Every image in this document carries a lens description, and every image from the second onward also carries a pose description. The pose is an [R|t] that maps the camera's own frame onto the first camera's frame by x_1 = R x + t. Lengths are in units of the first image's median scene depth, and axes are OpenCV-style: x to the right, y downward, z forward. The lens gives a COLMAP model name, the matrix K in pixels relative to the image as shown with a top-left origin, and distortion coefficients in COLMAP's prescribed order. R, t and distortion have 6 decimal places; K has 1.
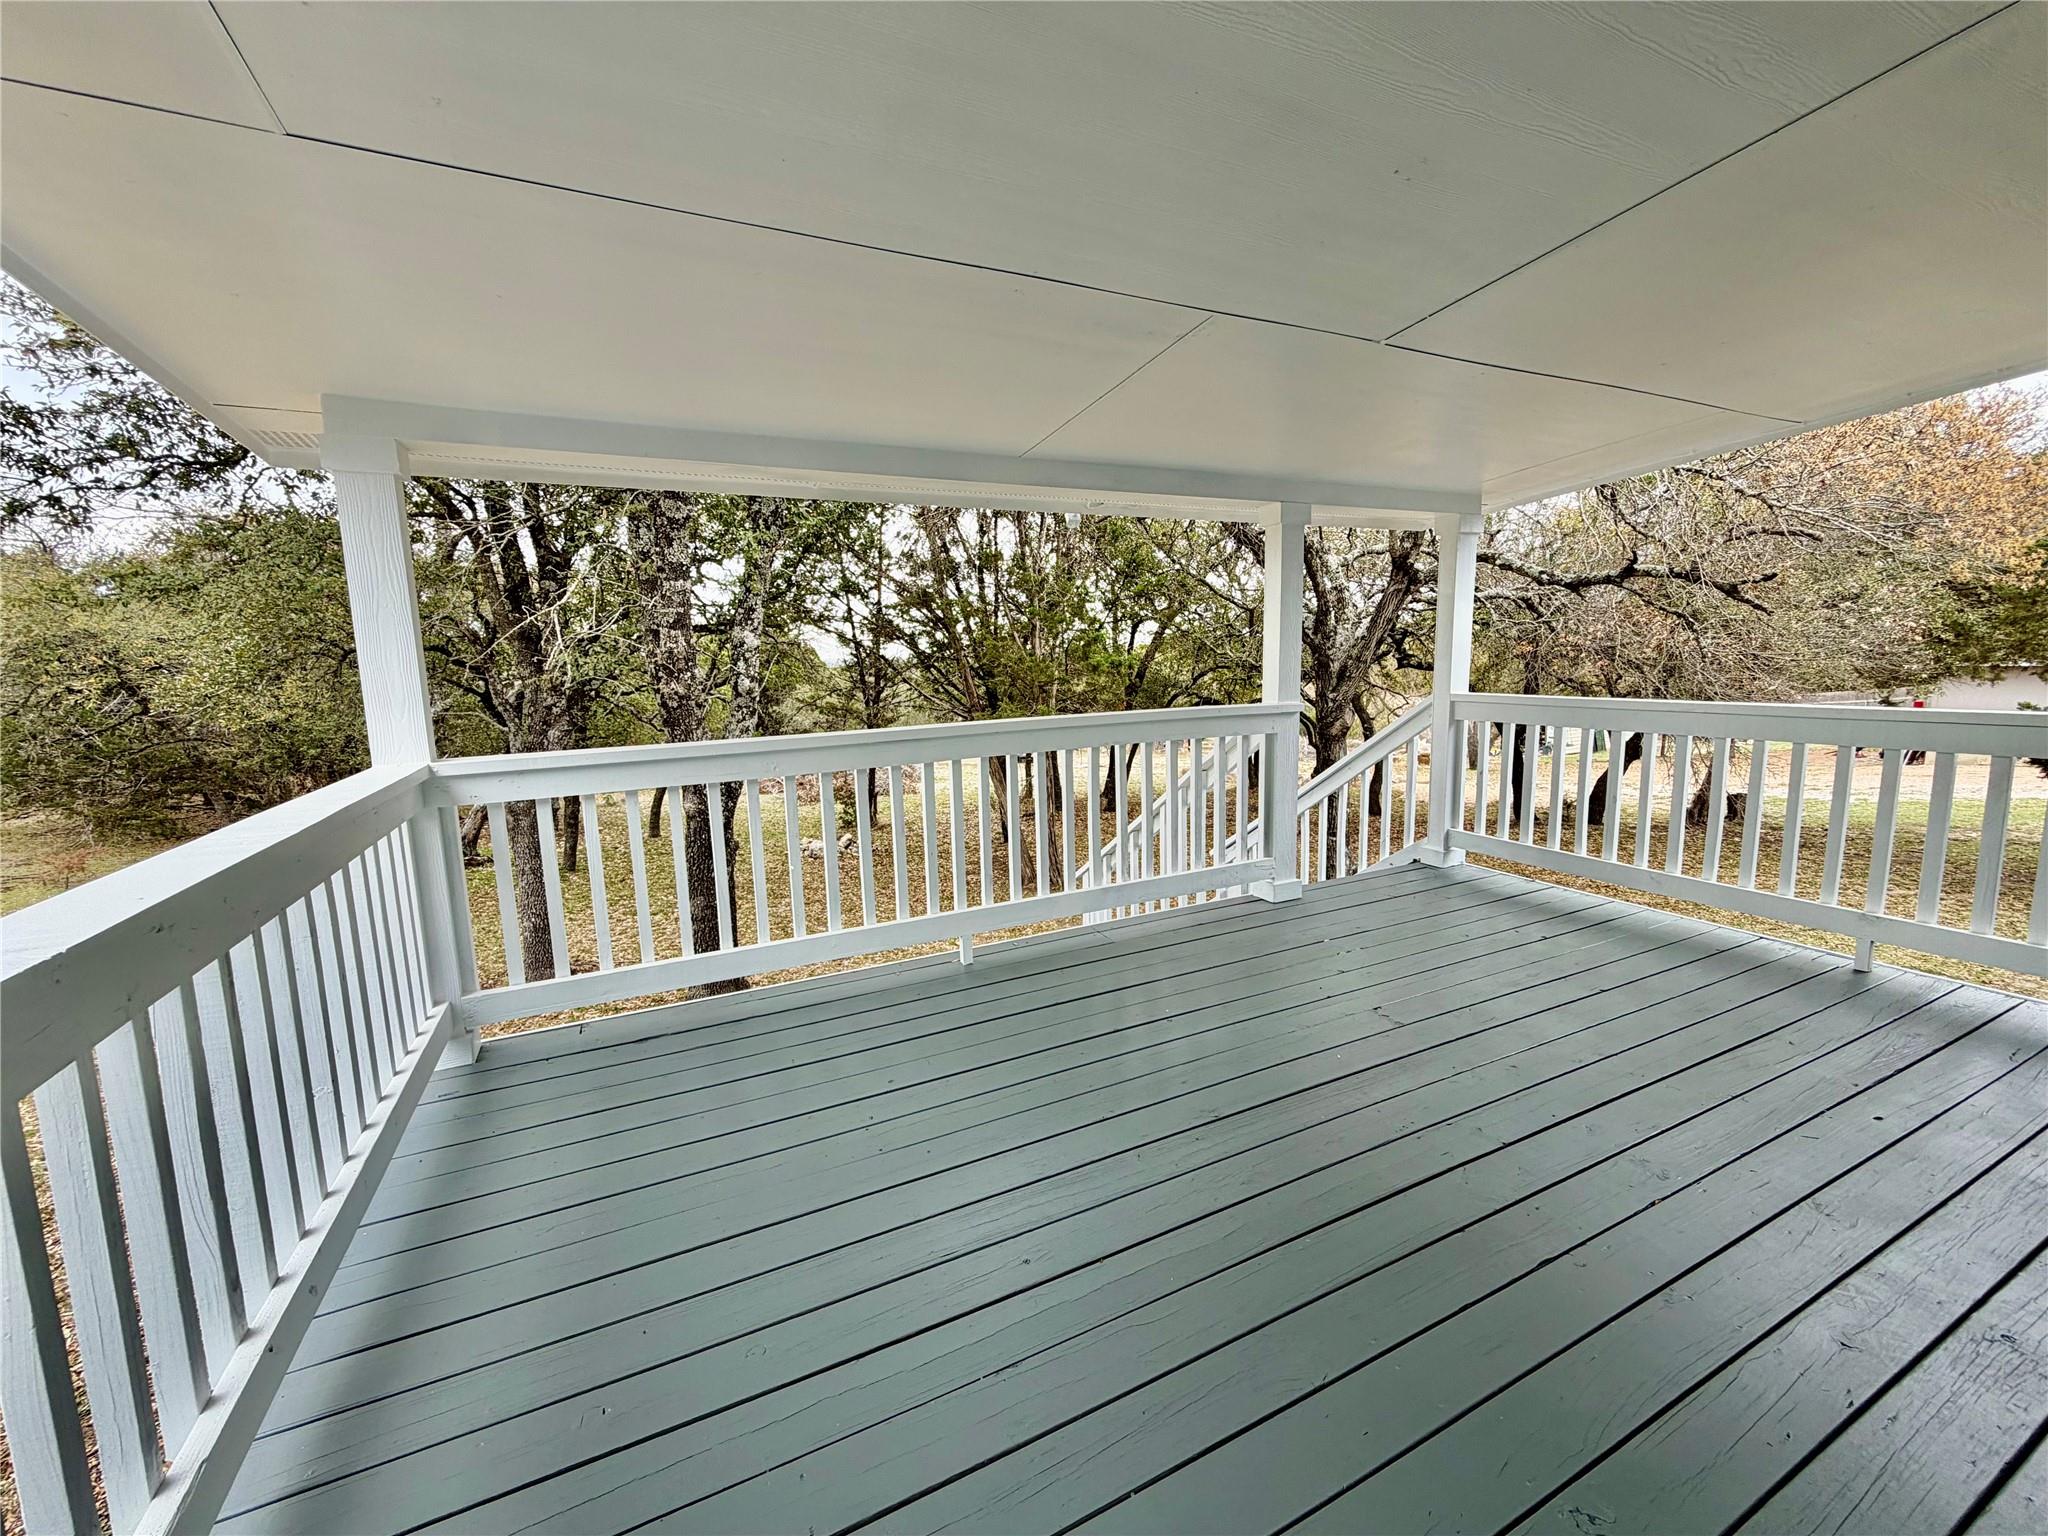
lens RADIAL K [[820.5, 0, 1027.4], [0, 820.5, 767.3], [0, 0, 1]] dist [0.000574, 0.000006]
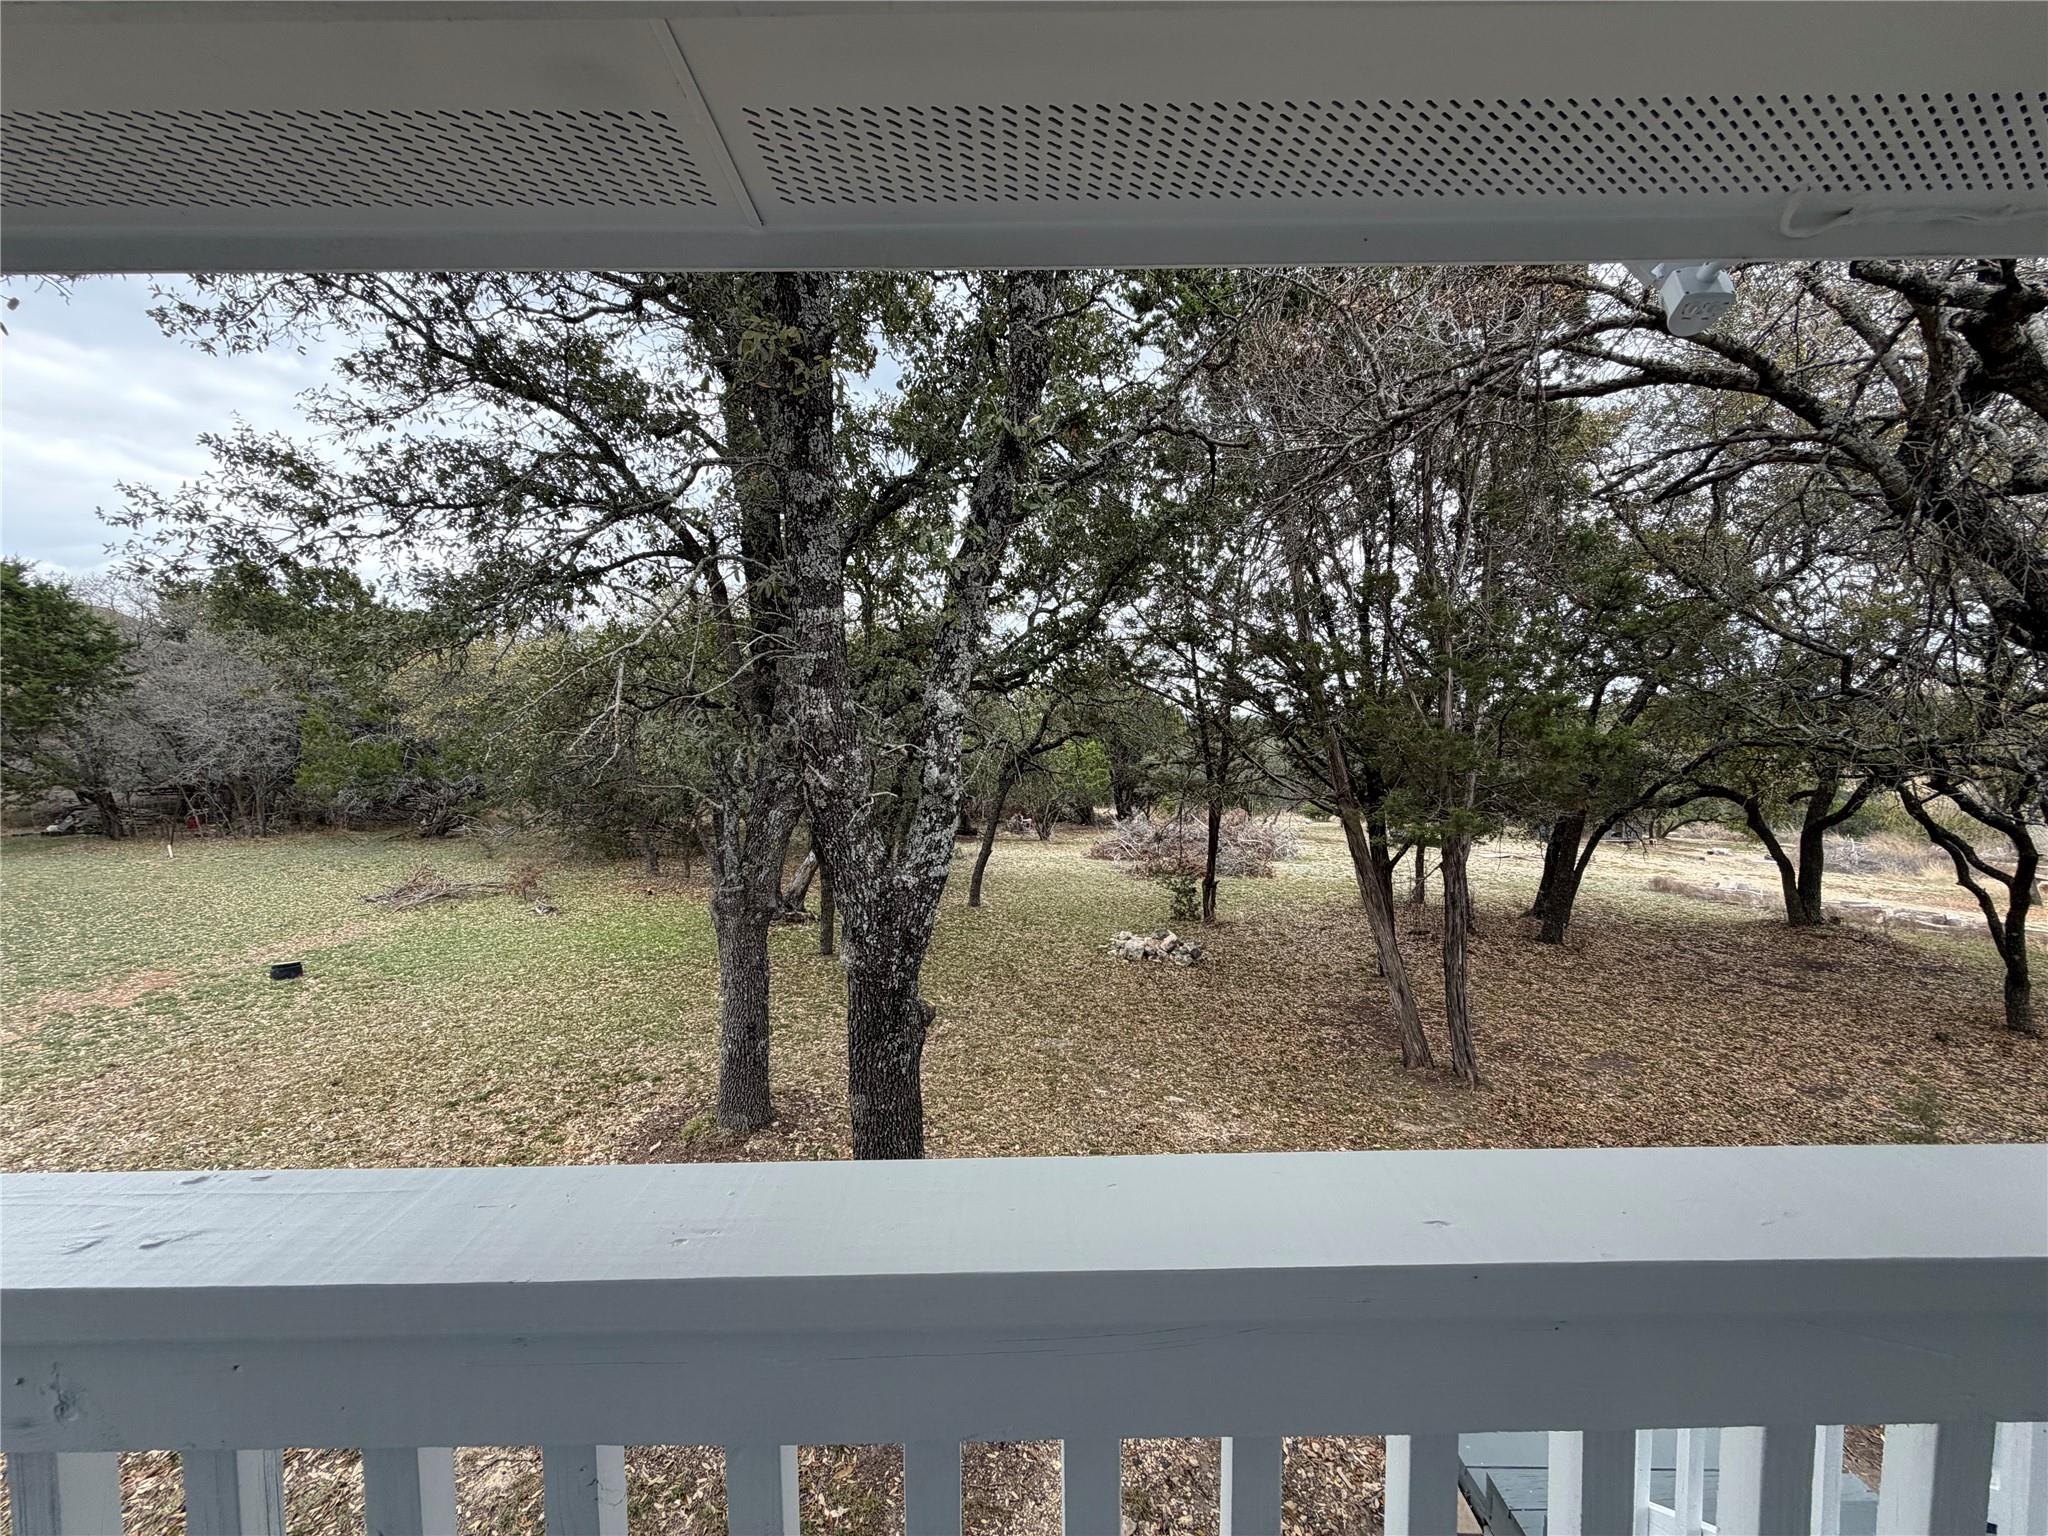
lens RADIAL K [[820.5, 0, 1027.4], [0, 820.5, 767.3], [0, 0, 1]] dist [0.000574, 0.000006]
pose [[0.901679, 0.045827, -0.429970, -0.007347], [-0.075054, 0.995861, -0.051254, -0.040575], [0.425842, 0.078486, 0.901387, 0.238330]]
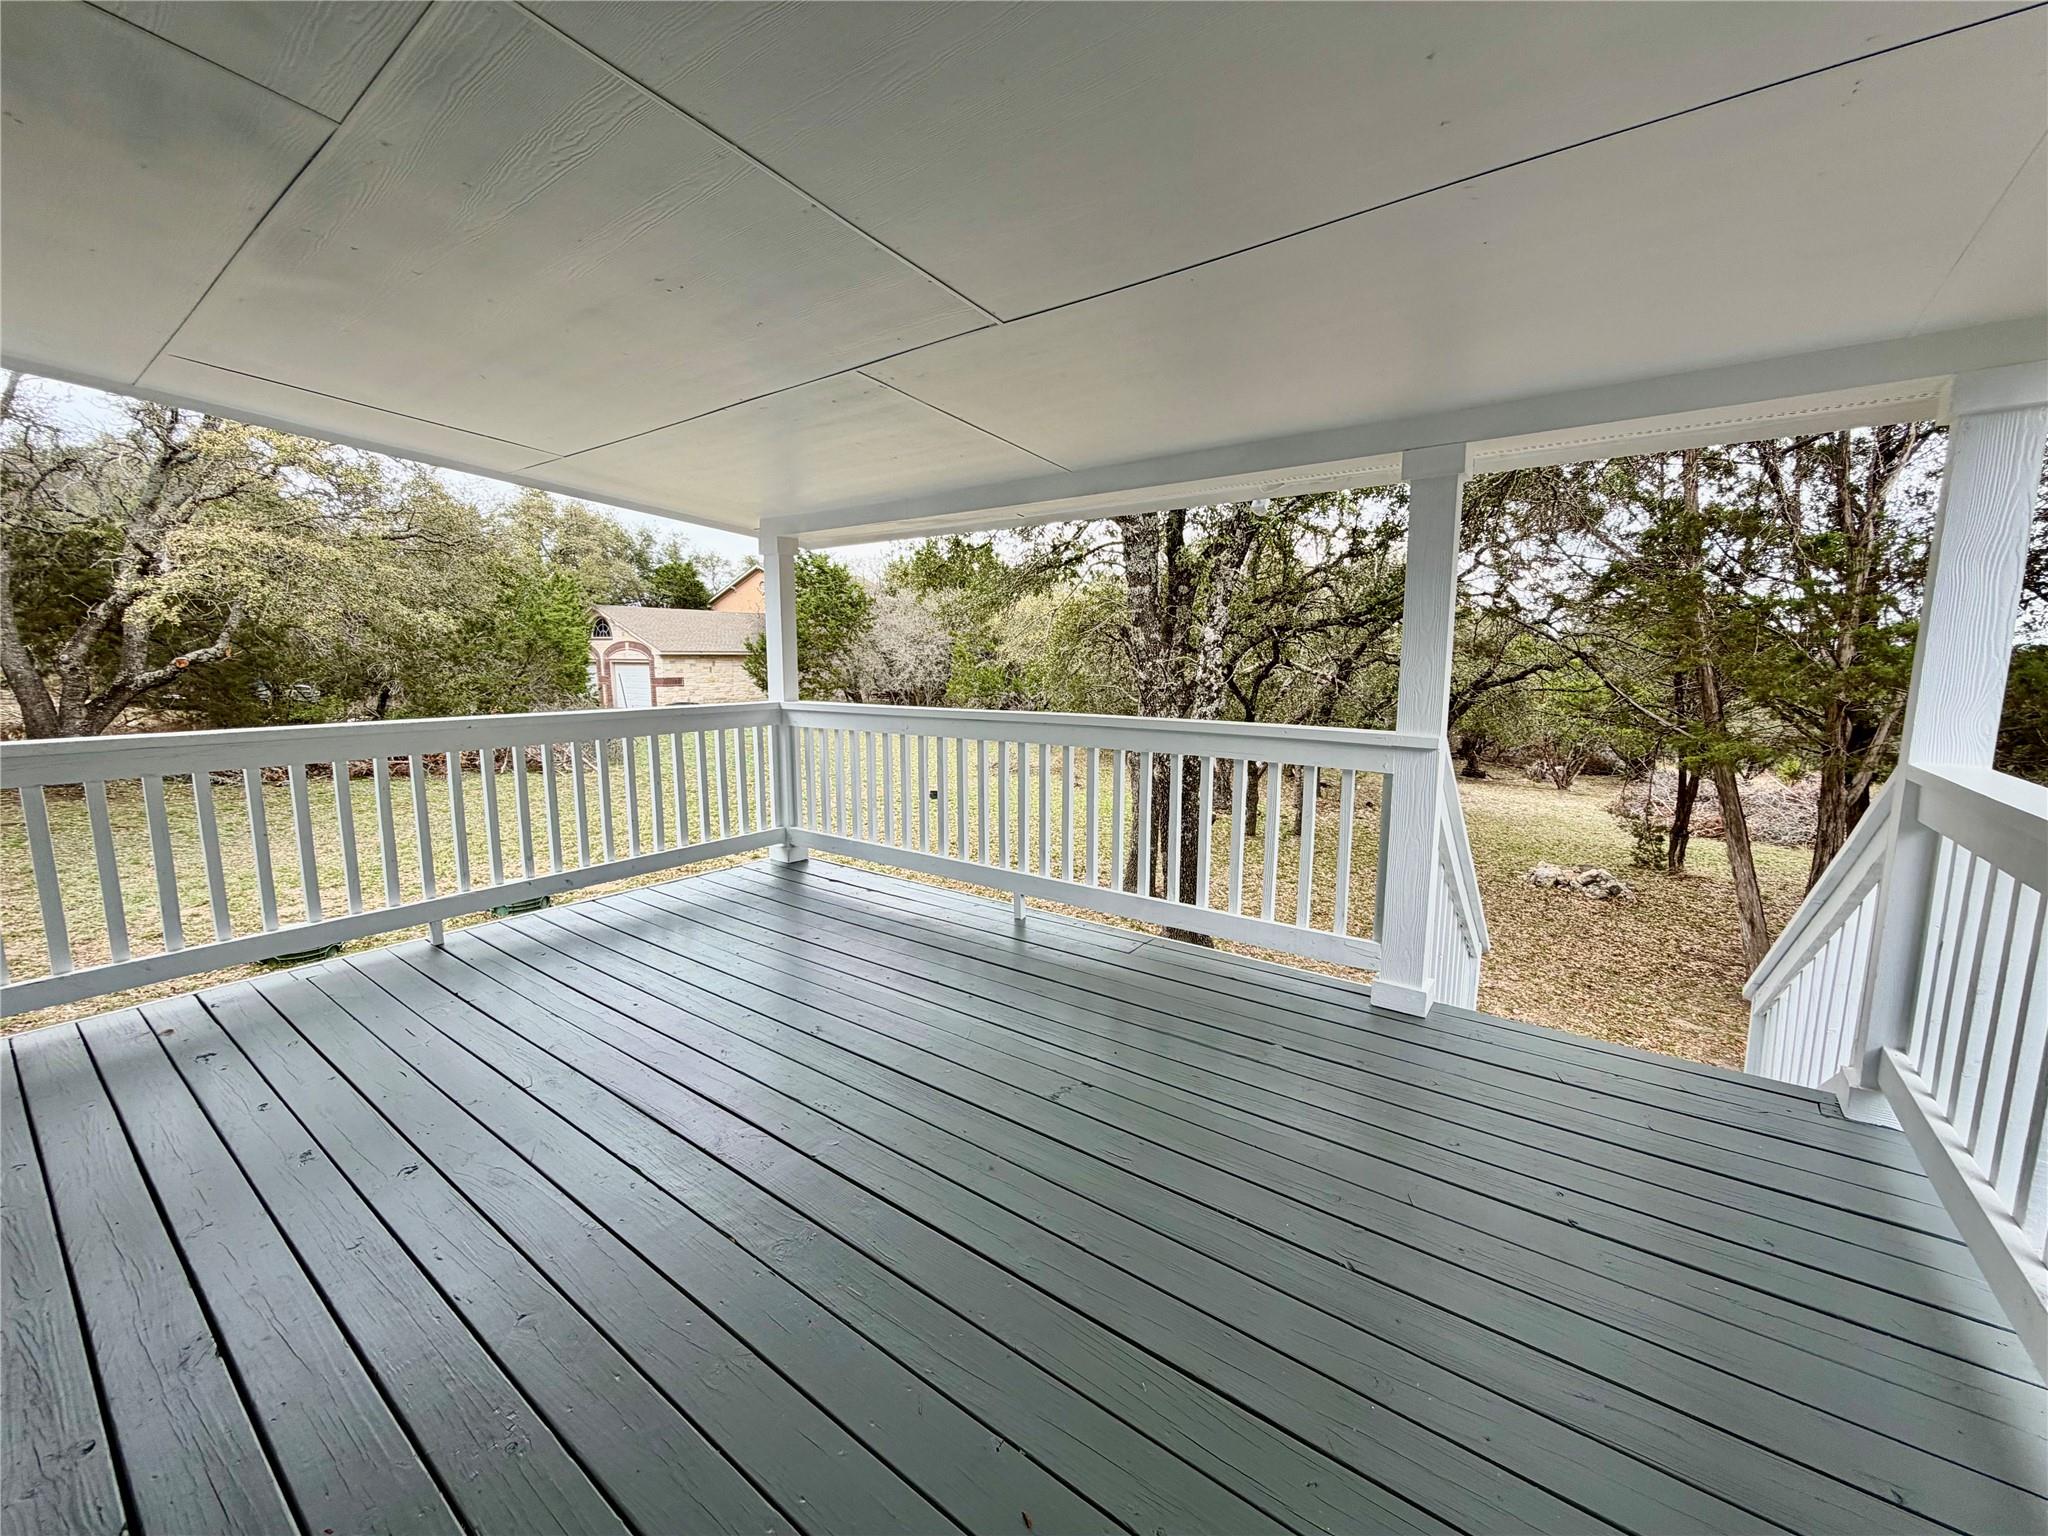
lens RADIAL K [[817.1, 0, 1015.9], [0, 817.1, 766.1], [0, 0, 1]] dist [0.000841, 0.000009]
pose [[0.457399, 0.149113, -0.876670, 0.273670], [-0.136506, 0.985930, 0.096476, -0.025526], [0.878722, 0.075543, 0.471319, 0.130544]]
